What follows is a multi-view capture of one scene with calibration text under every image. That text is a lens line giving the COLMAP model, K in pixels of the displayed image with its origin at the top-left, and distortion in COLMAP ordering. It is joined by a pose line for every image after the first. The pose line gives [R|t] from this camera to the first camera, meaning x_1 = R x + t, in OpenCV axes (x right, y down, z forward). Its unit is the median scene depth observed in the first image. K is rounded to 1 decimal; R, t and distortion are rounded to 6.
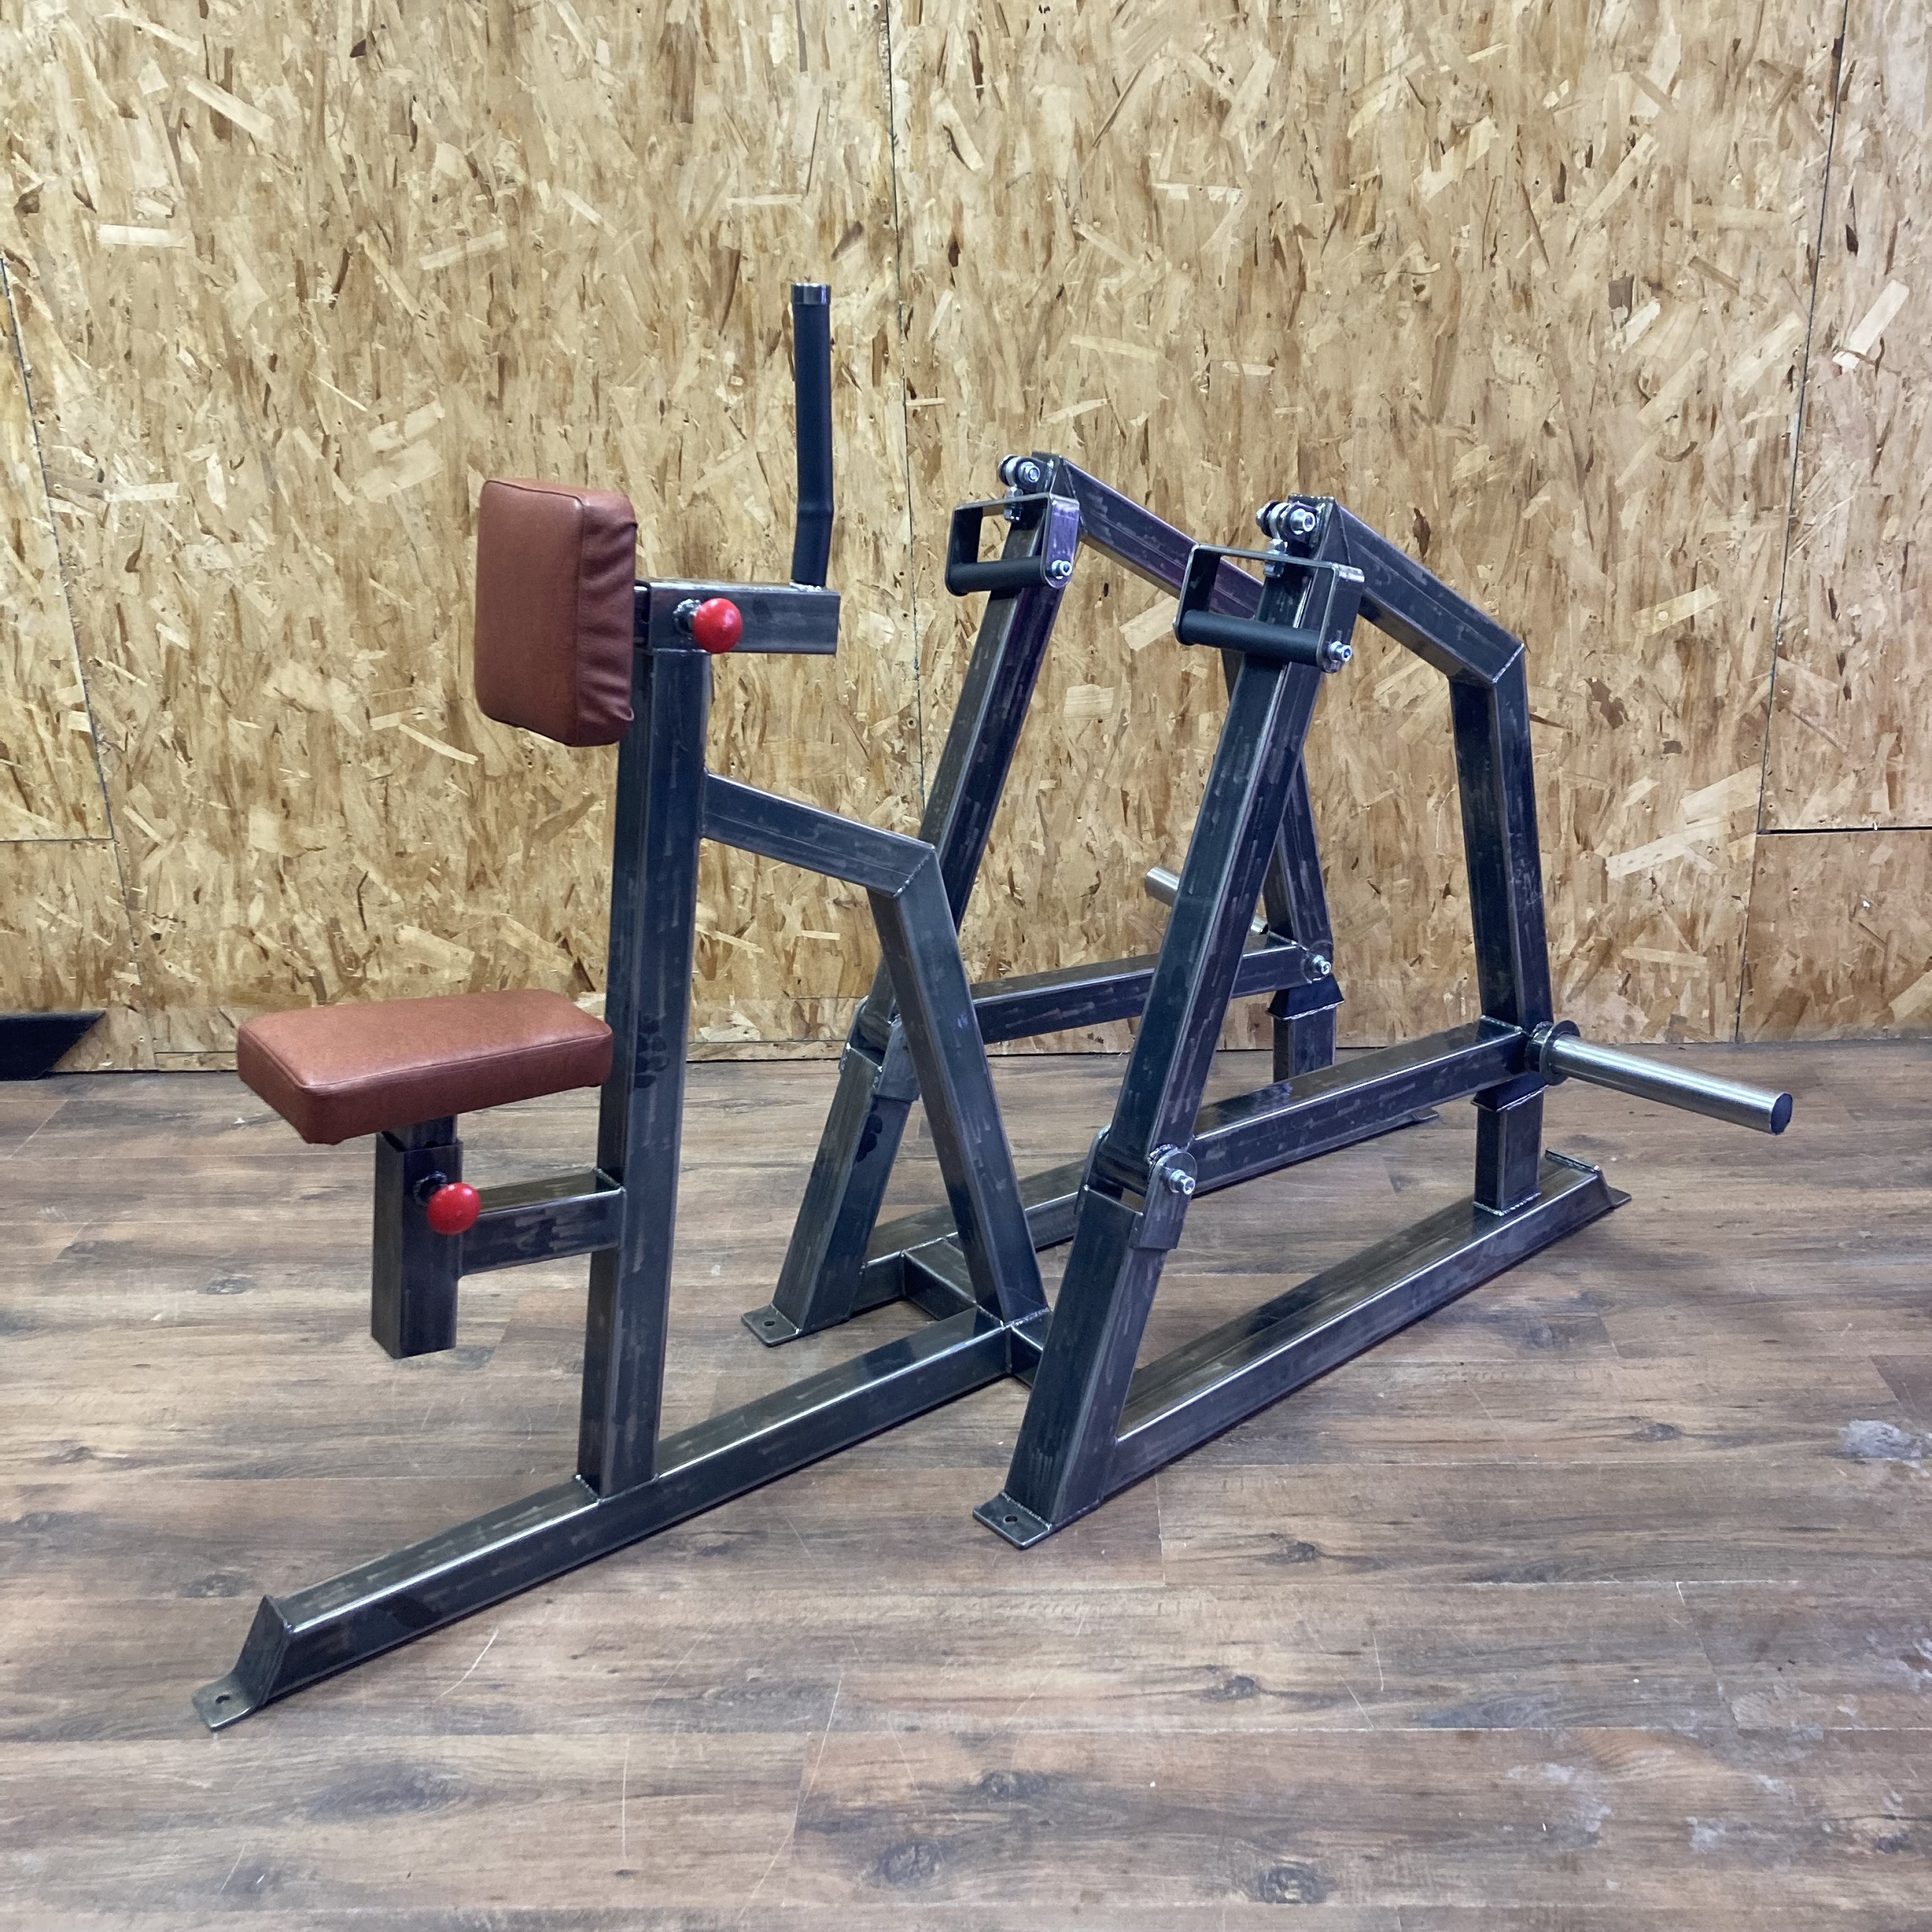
lens RADIAL K [[2068.1, 0, 981.2], [0, 2068.1, 948.8], [0, 0, 1]] dist [0.125355, -0.345062]
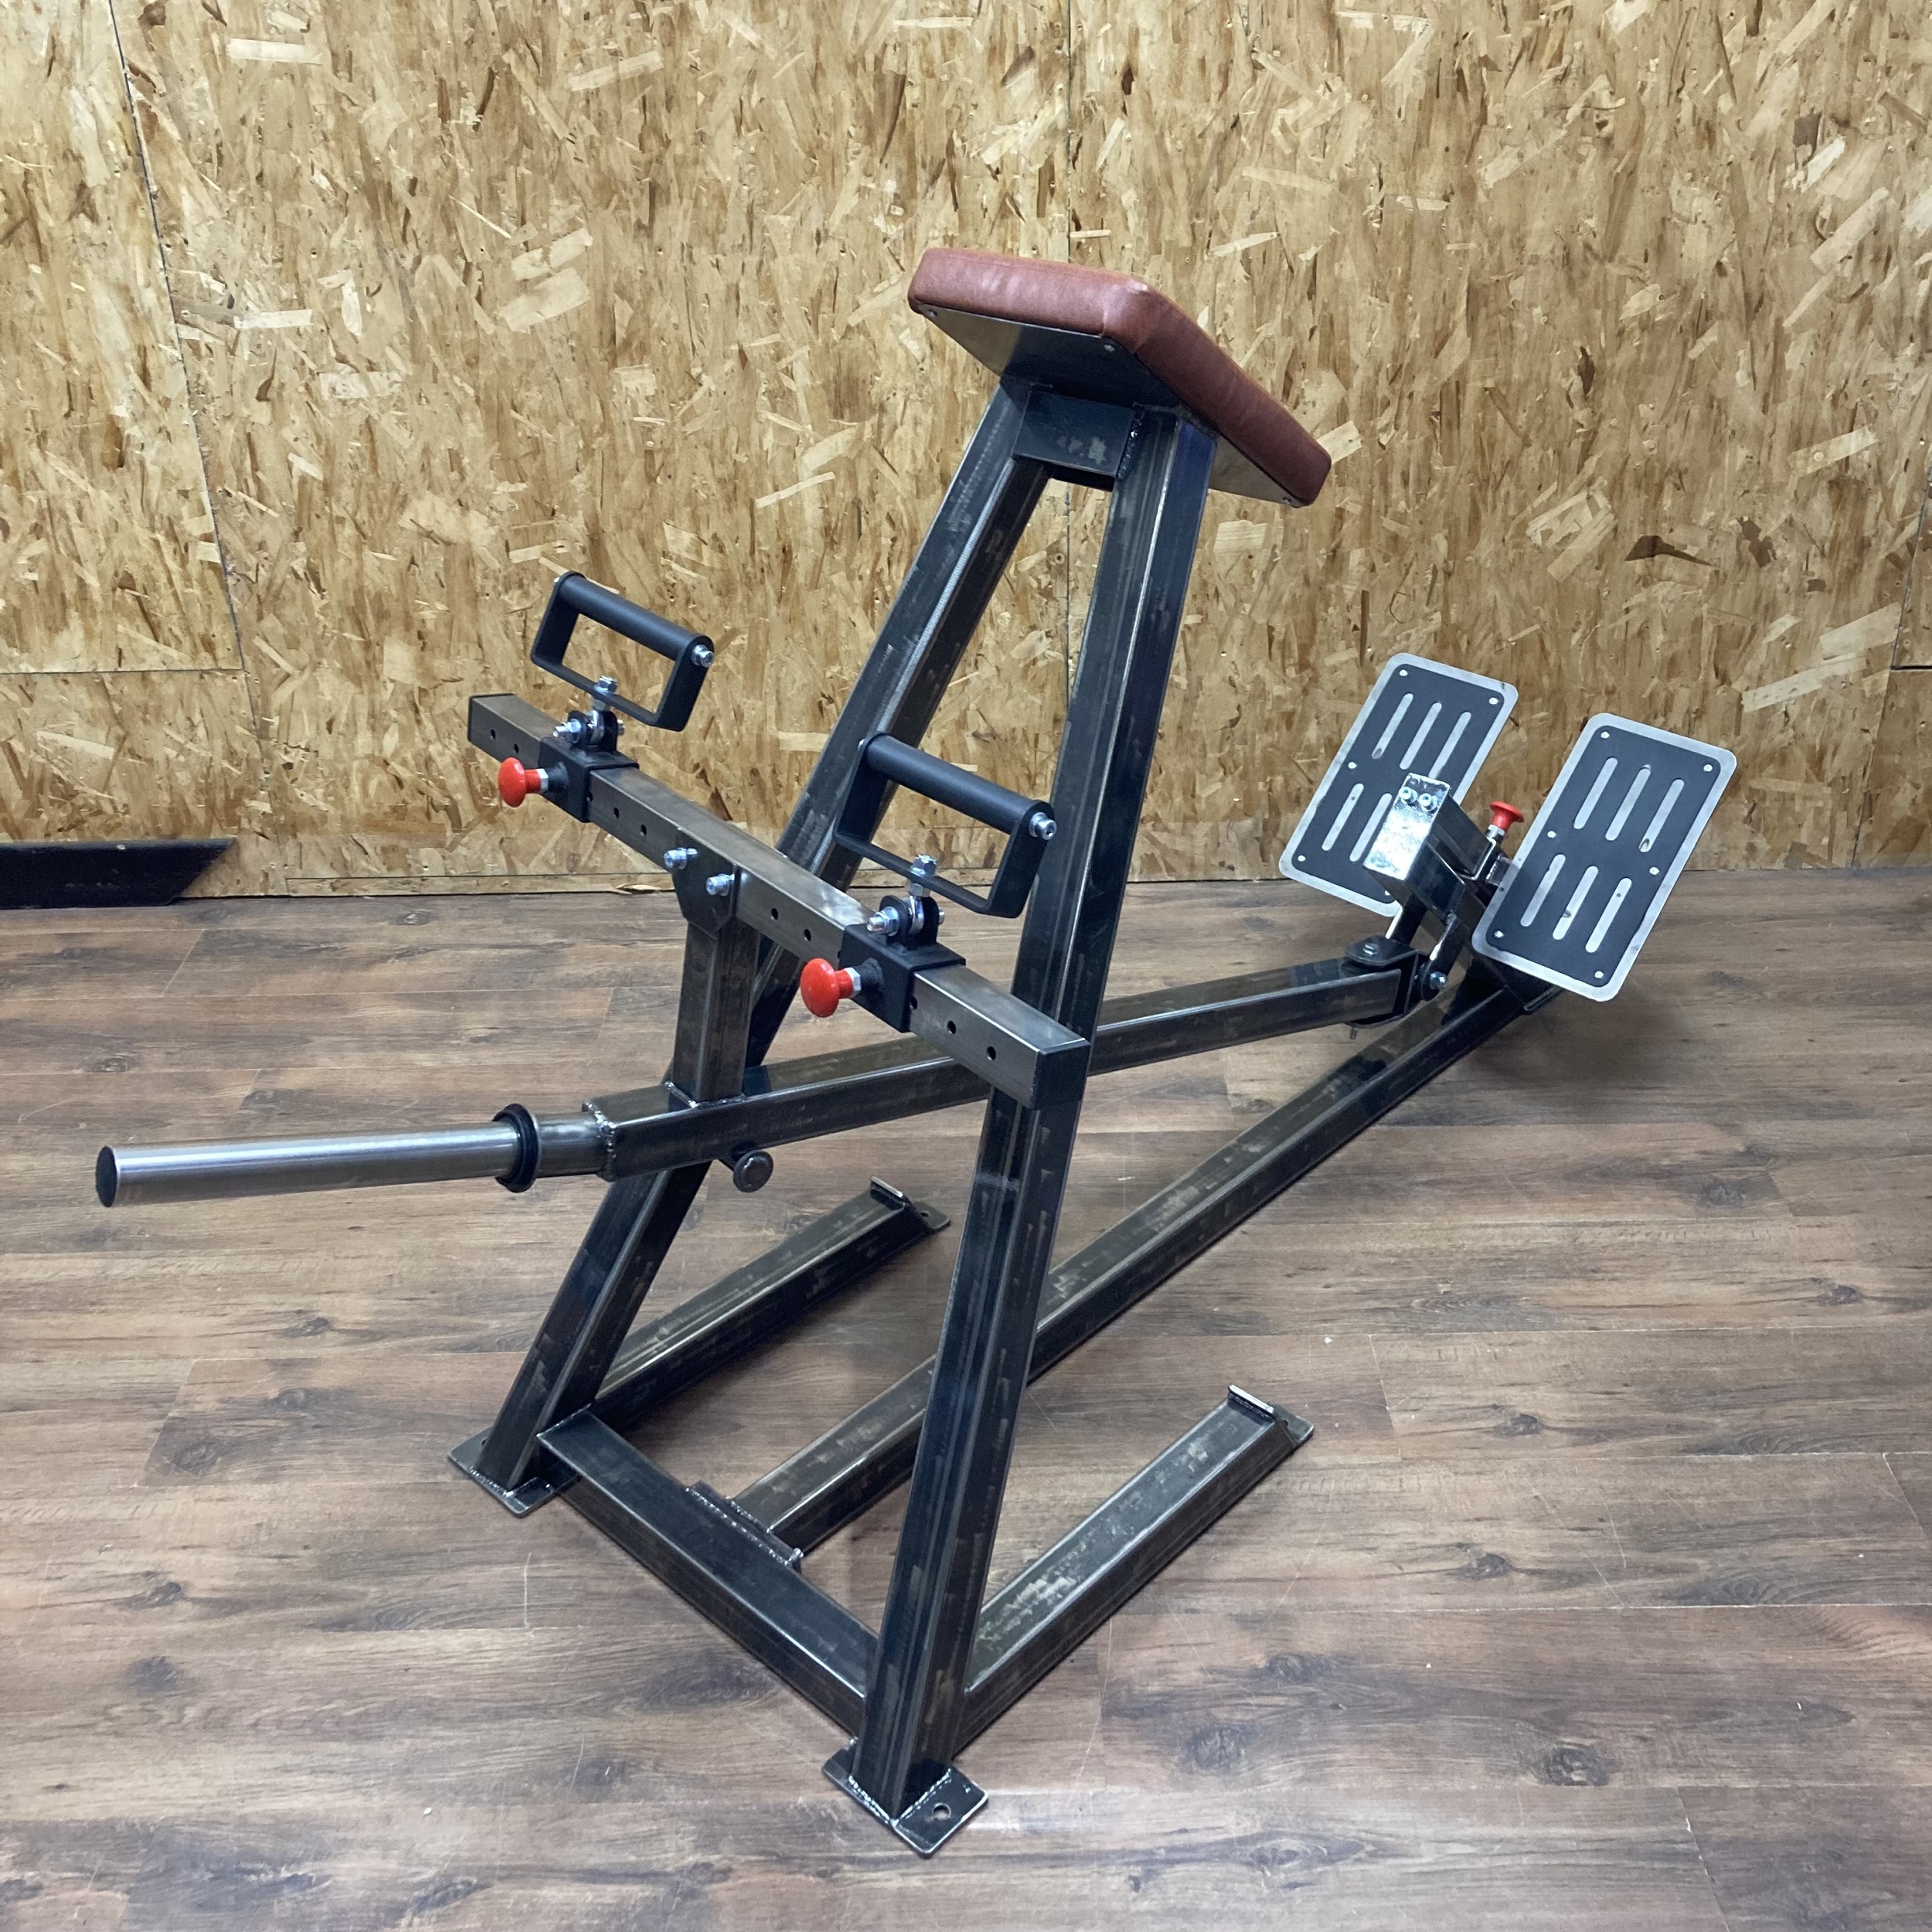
lens RADIAL K [[2077.3, 0, 978.5], [0, 2077.3, 880.4], [0, 0, 1]] dist [0.121928, -0.346502]
pose [[0.999267, -0.003307, 0.038132, -0.114161], [-0.001410, 0.992404, 0.123014, -0.080926], [-0.038249, -0.122977, 0.991672, -0.005736]]
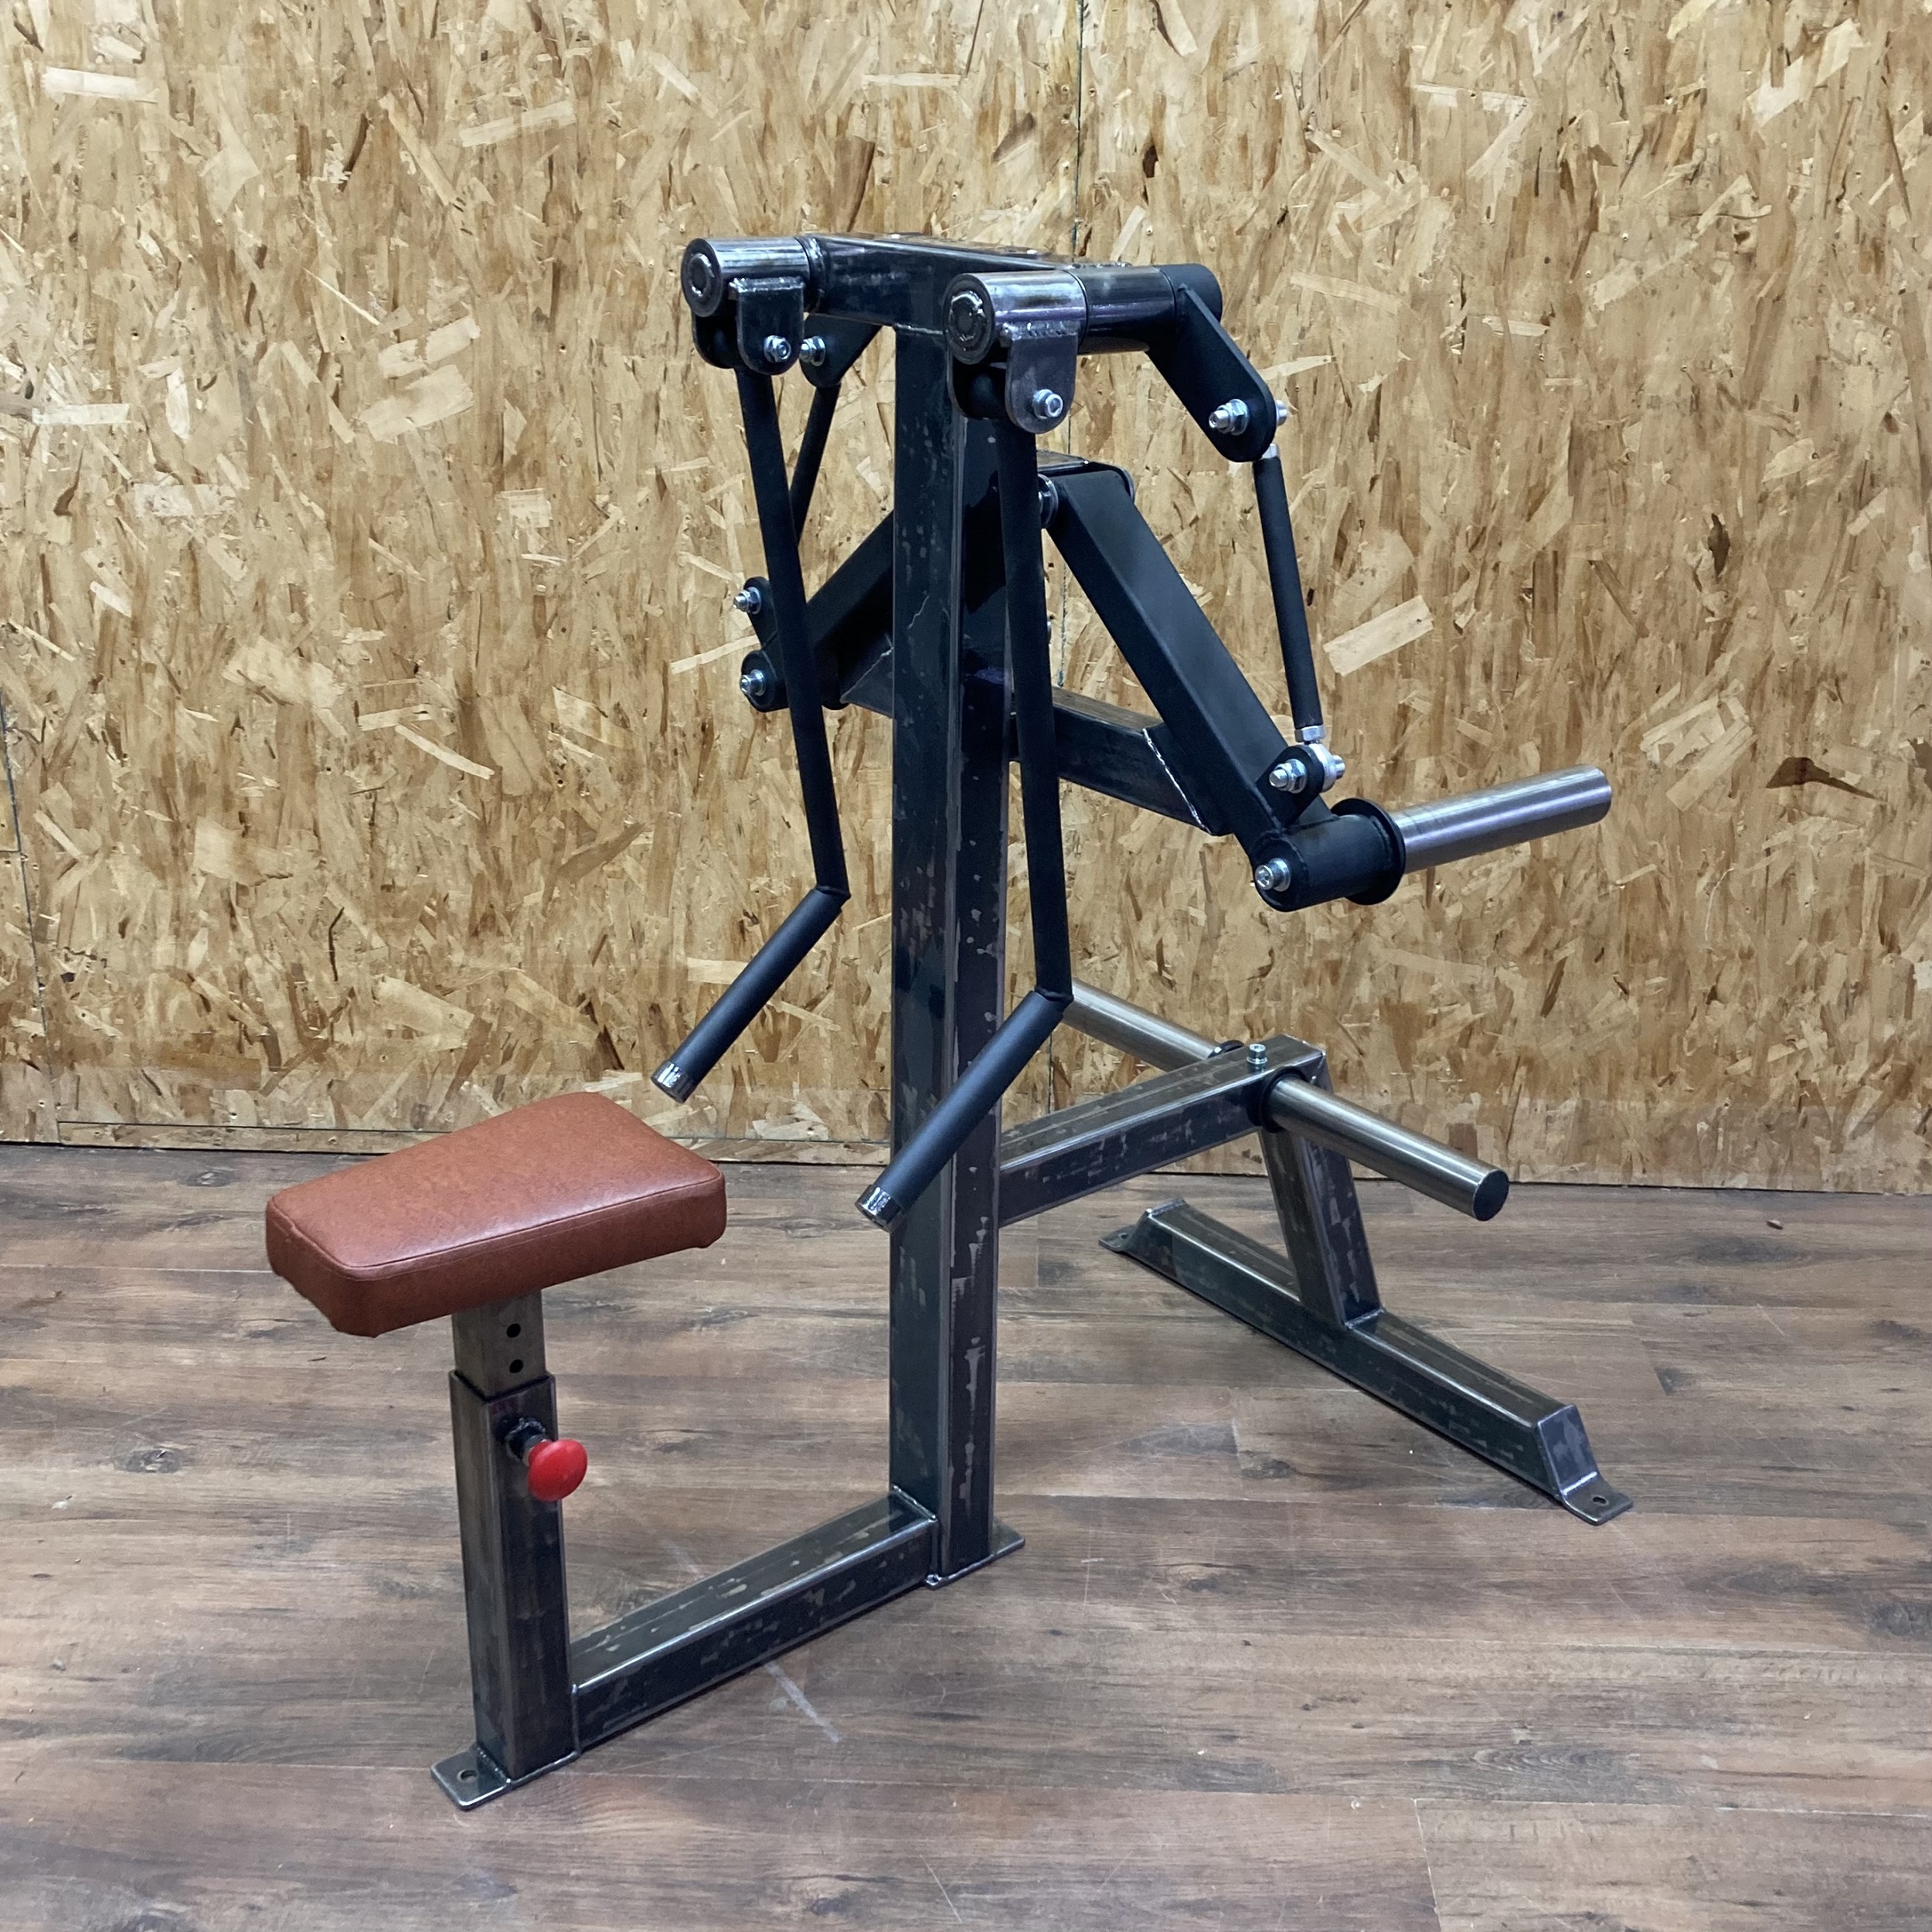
lens RADIAL K [[2293.7, 0, 979.9], [0, 2293.7, 930.8], [0, 0, 1]] dist [0.141868, -0.429783]
pose [[0.998772, 0.045018, 0.020669, -0.077144], [-0.044969, 0.998984, -0.002849, -0.039043], [-0.020777, 0.001916, 0.999782, 0.131628]]
